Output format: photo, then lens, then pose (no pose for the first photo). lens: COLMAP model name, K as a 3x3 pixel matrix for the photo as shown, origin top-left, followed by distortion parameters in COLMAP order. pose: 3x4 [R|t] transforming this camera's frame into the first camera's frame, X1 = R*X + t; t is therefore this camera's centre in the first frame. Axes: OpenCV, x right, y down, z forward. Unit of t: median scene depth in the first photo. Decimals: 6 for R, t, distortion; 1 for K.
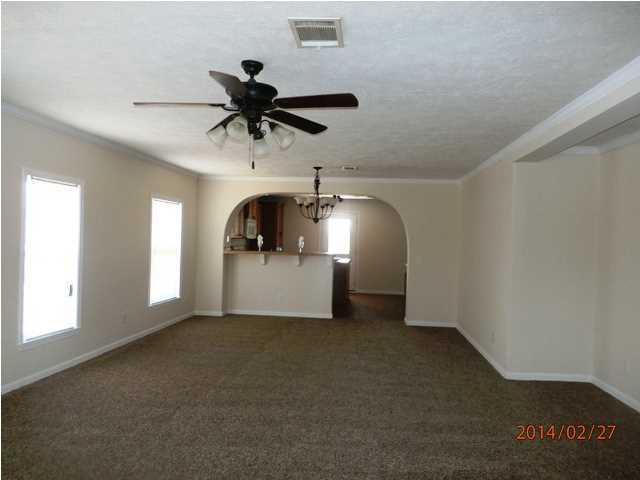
lens RADIAL K [[485.0, 0, 320.8], [0, 485.0, 239.0], [0, 0, 1]] dist [-0.025528, 0.008174]
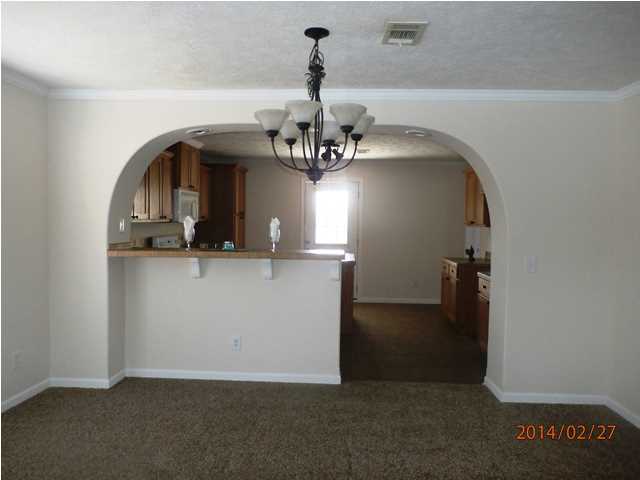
lens RADIAL K [[485.0, 0, 318.9], [0, 485.0, 243.6], [0, 0, 1]] dist [-0.025528, 0.008174]
pose [[0.998409, -0.016109, 0.054040, -0.023147], [0.013627, 0.998849, 0.045993, -0.001547], [-0.054719, -0.045183, 0.997479, 0.521509]]
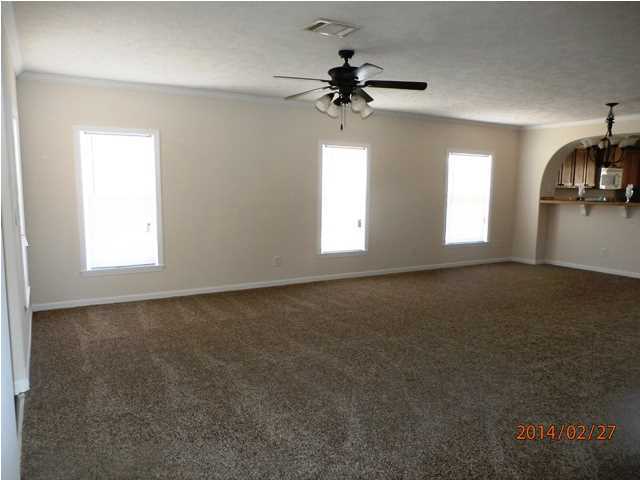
lens RADIAL K [[485.0, 0, 317.5], [0, 485.0, 242.8], [0, 0, 1]] dist [-0.025528, 0.008174]
pose [[0.590561, 0.074876, -0.803512, 0.334541], [0.001811, 0.995561, 0.094104, 0.017027], [0.806991, -0.057029, 0.587803, 0.033672]]
